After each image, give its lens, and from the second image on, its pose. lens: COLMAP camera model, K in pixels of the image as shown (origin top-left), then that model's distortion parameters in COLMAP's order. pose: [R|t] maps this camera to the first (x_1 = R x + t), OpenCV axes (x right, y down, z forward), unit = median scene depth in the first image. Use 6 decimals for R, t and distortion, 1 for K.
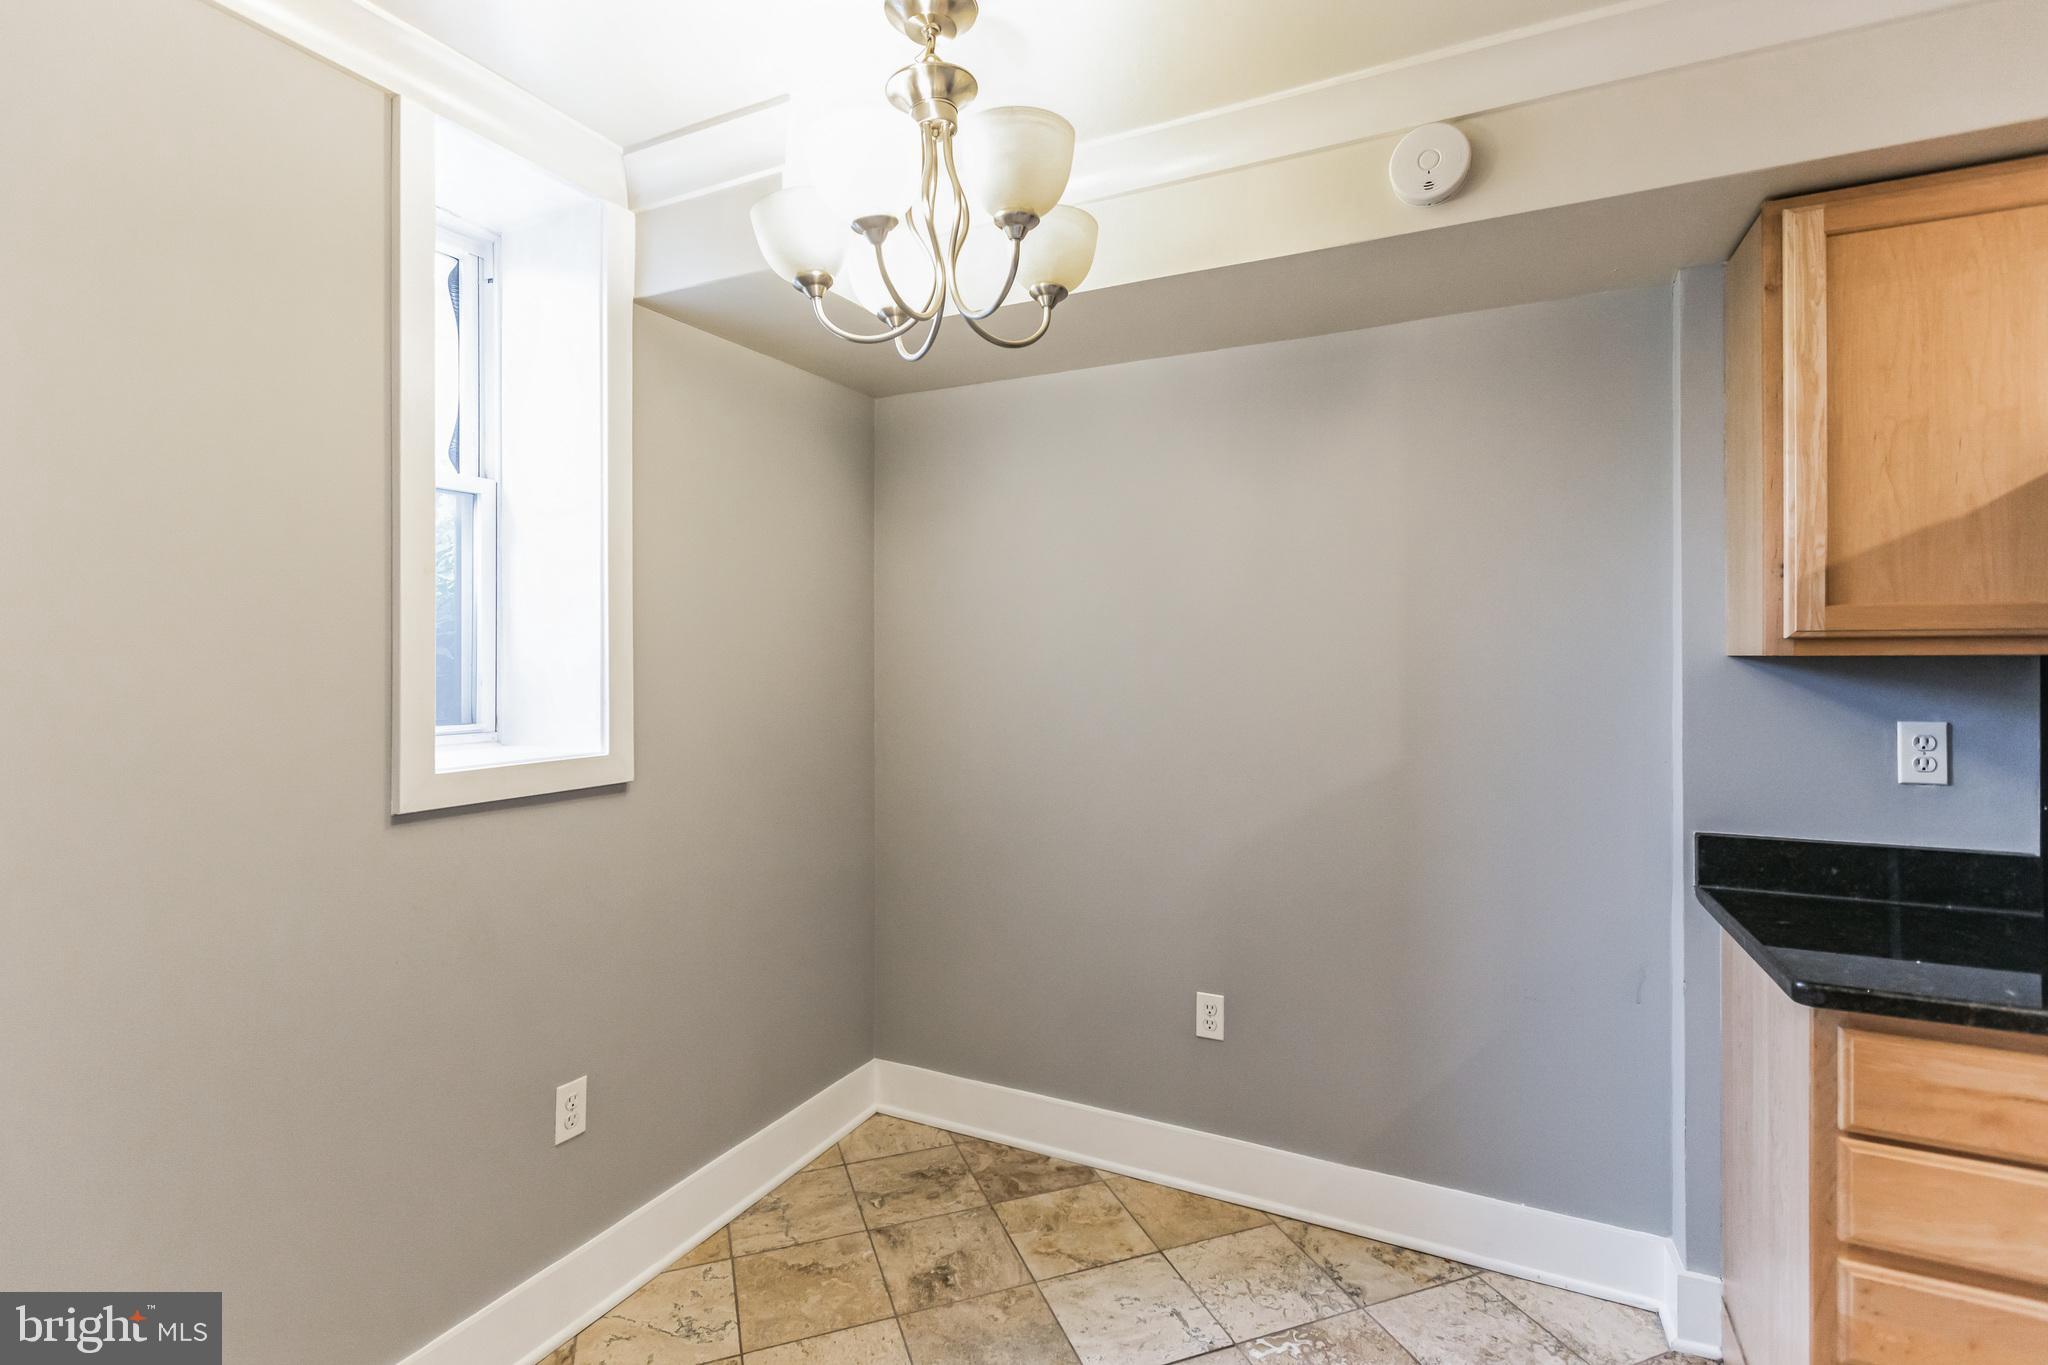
lens RADIAL K [[934.5, 0, 1025.0], [0, 934.5, 664.9], [0, 0, 1]] dist [0.000907, 0.002052]
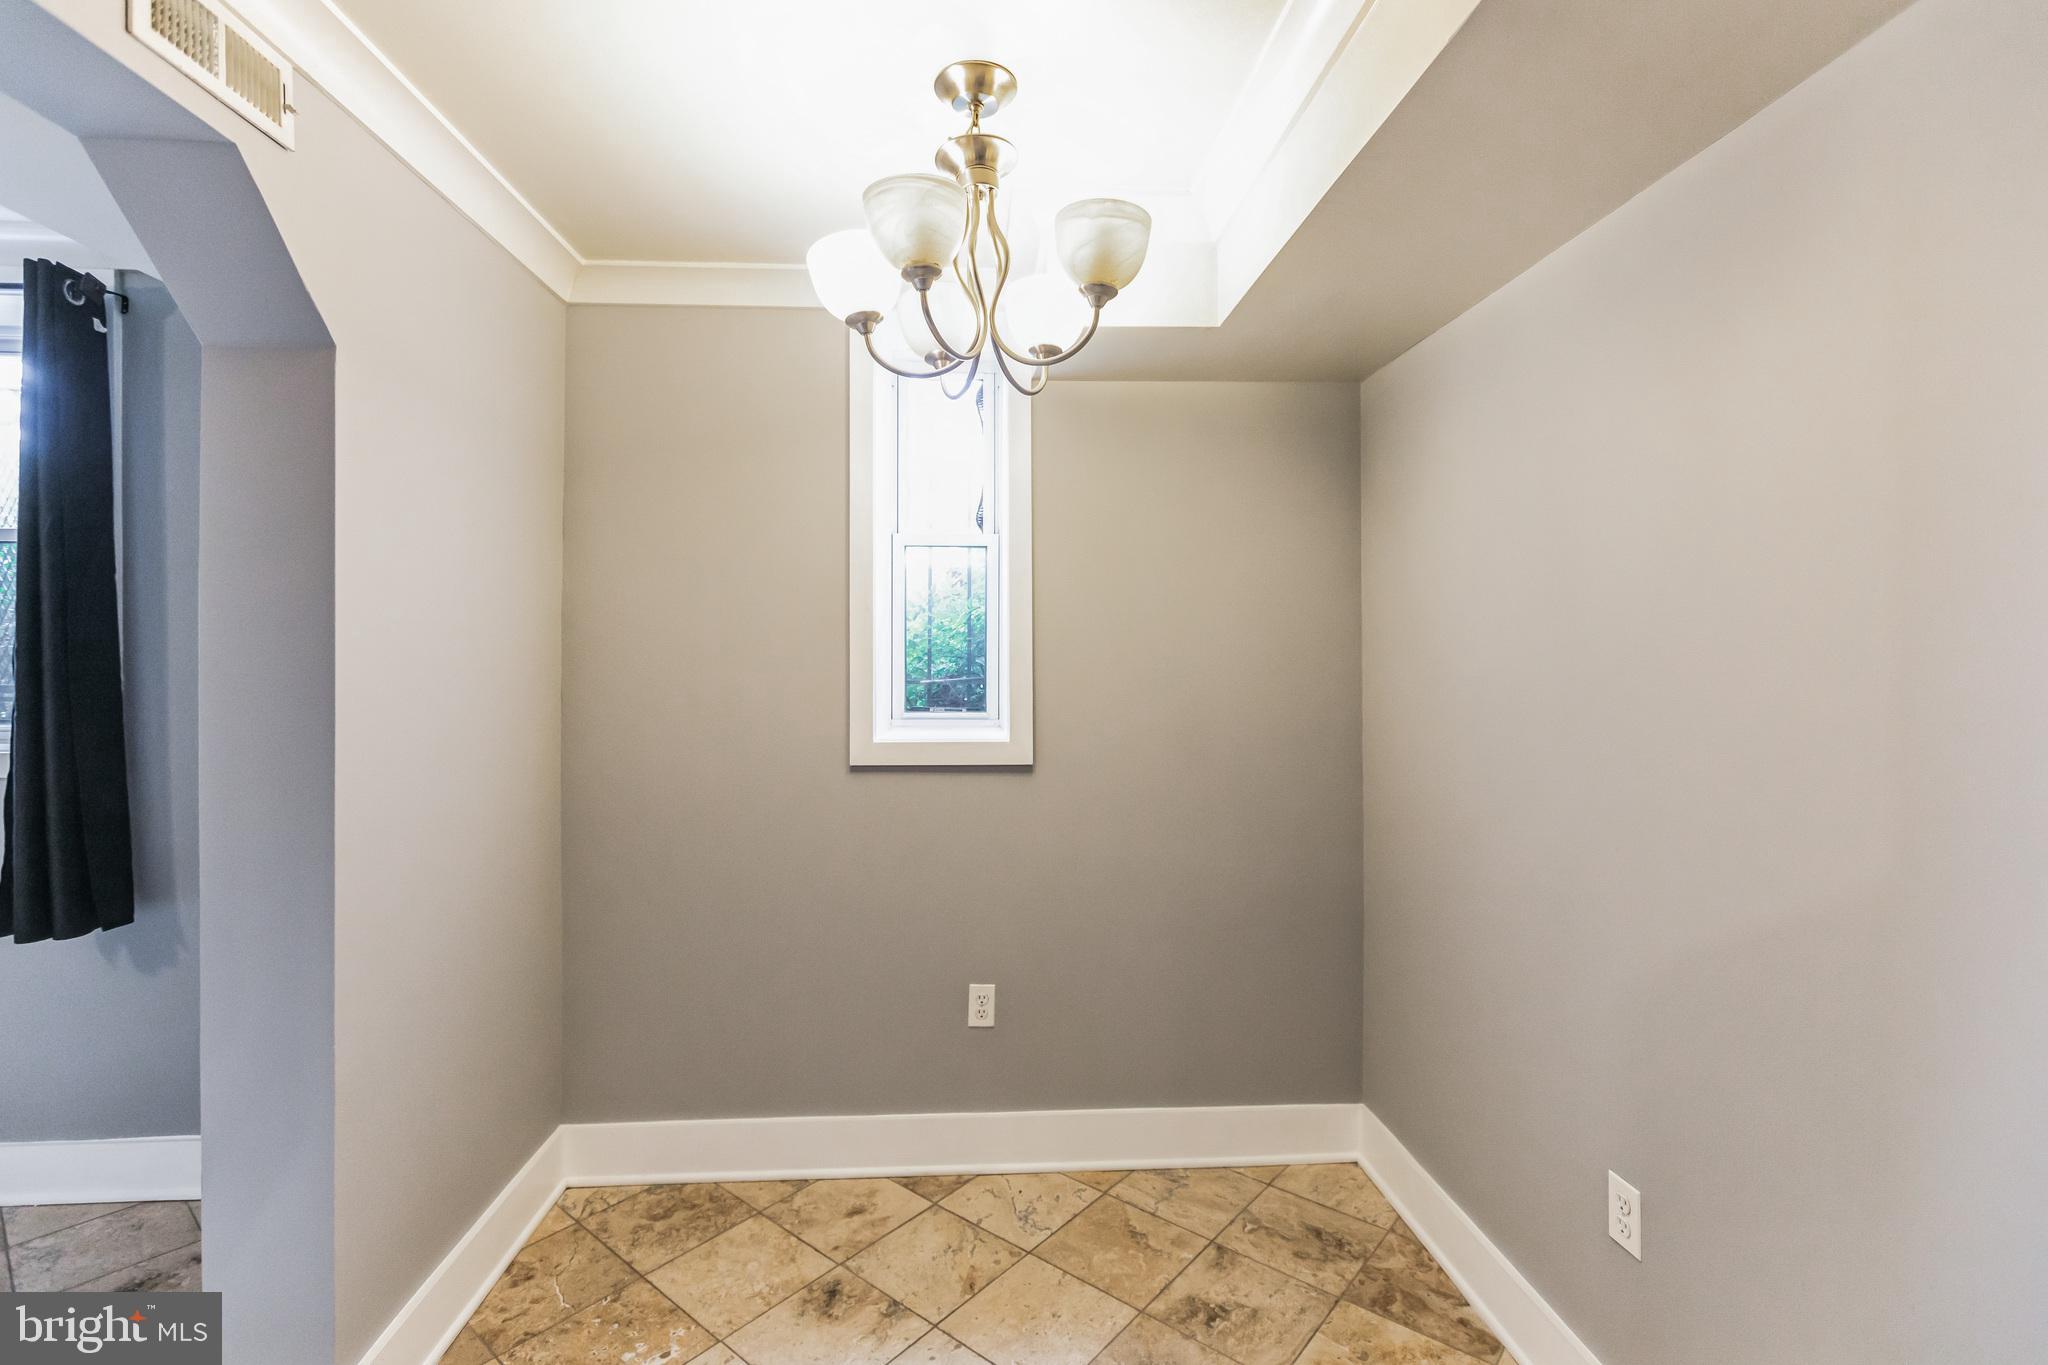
lens RADIAL K [[934.5, 0, 1024.7], [0, 934.5, 664.7], [0, 0, 1]] dist [0.000907, 0.002052]
pose [[0.505609, 0.004516, -0.862751, 0.598775], [-0.006322, 0.999979, 0.001530, -0.010339], [0.862740, 0.004681, 0.505626, 0.326306]]
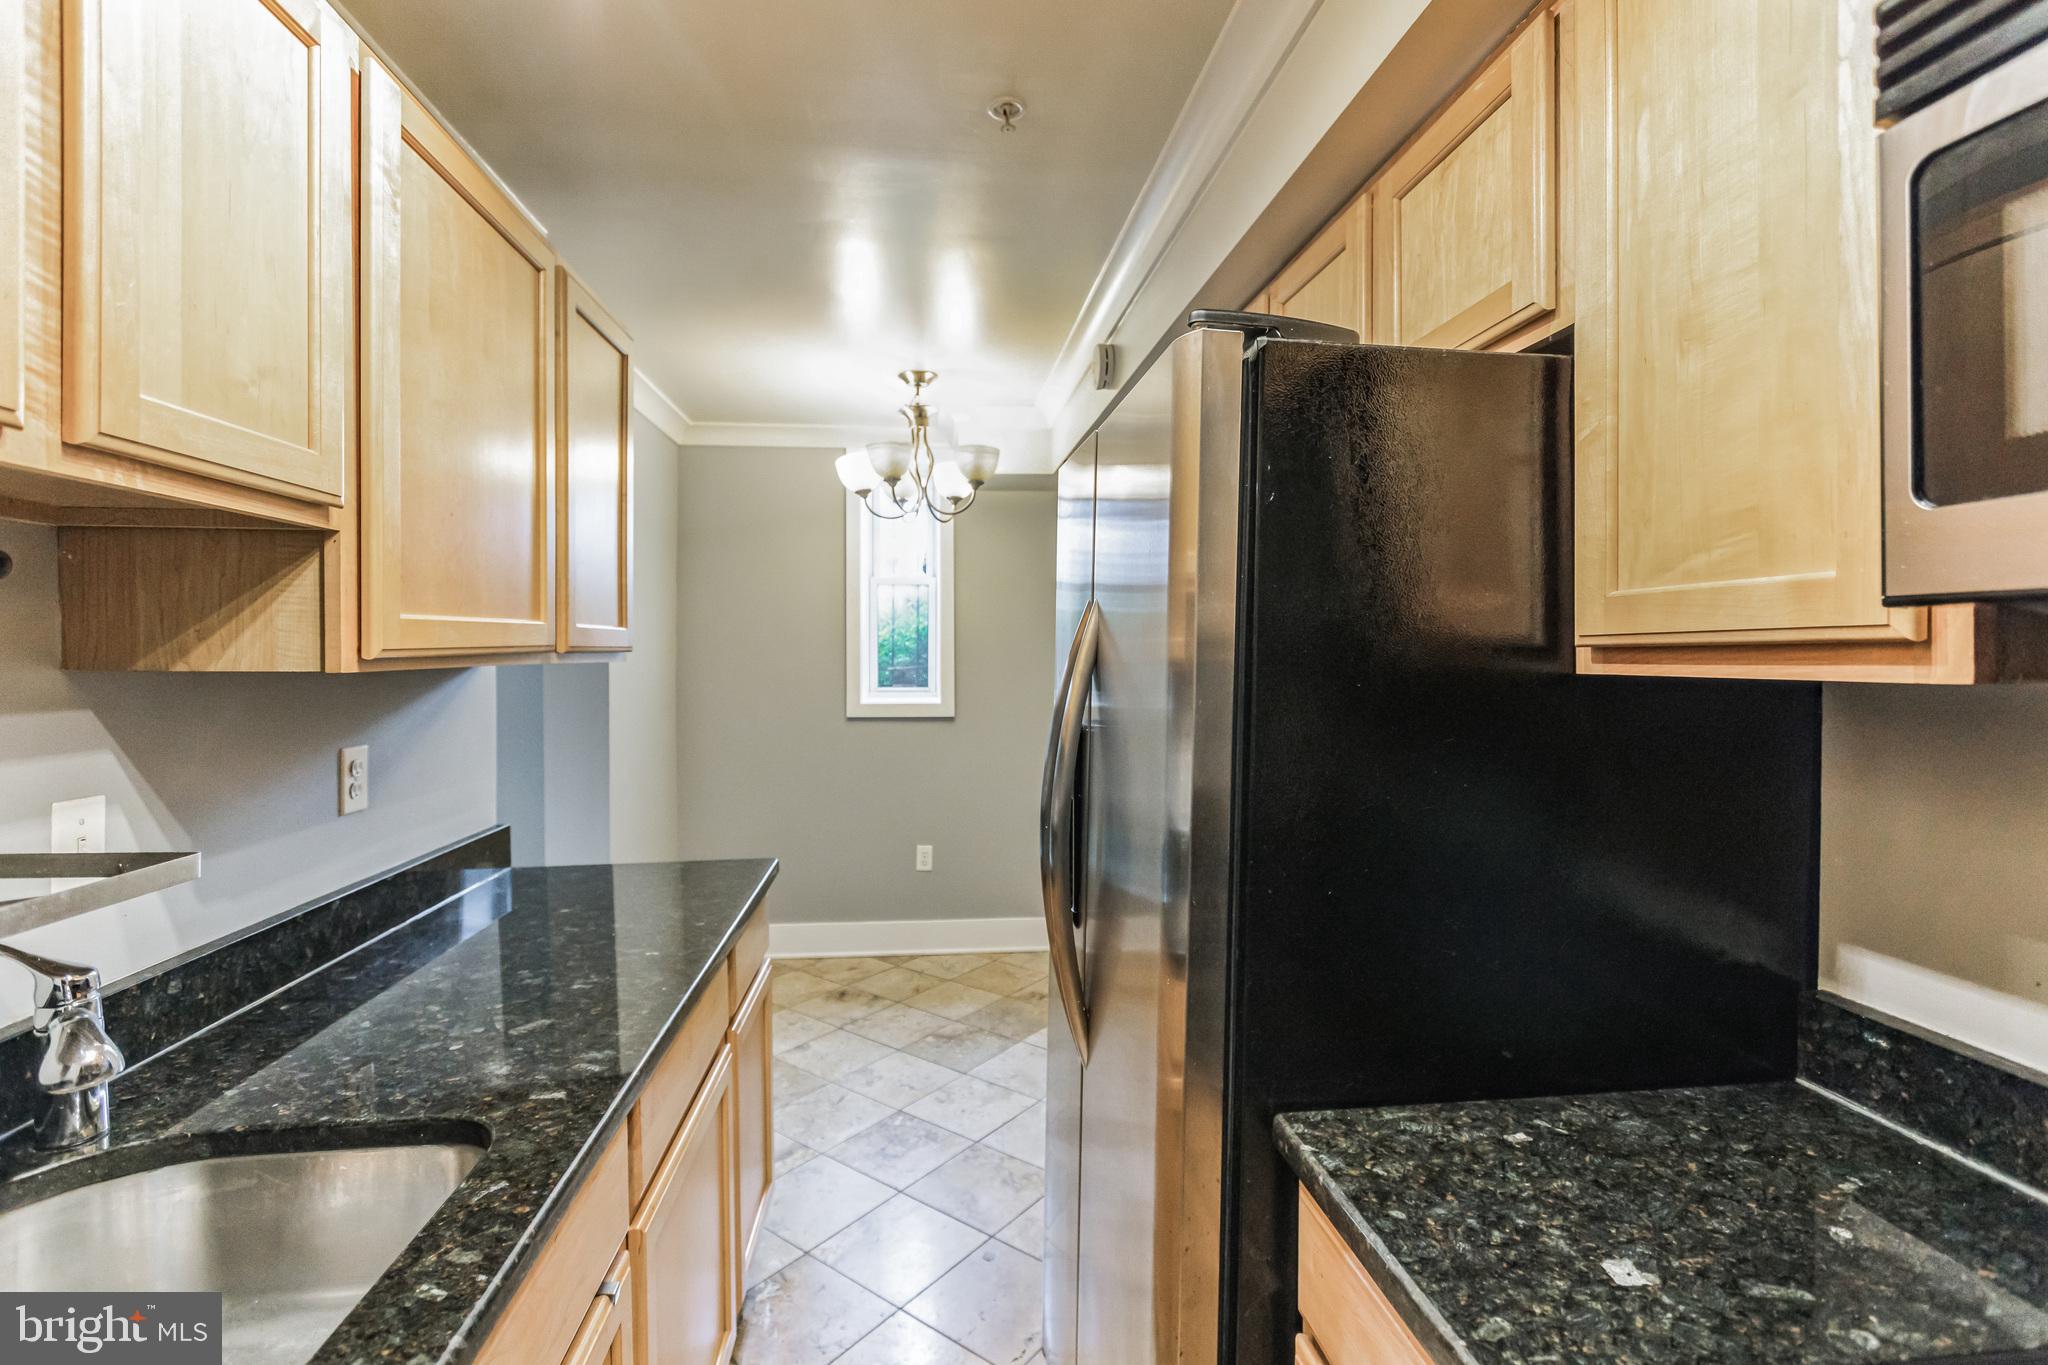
lens RADIAL K [[934.5, 0, 1020.4], [0, 934.5, 668.7], [0, 0, 1]] dist [0.000907, 0.002052]
pose [[0.540736, 0.016308, -0.841034, 1.338352], [-0.007473, 0.999866, 0.014584, -0.016231], [0.841159, -0.001601, 0.540786, -0.028979]]
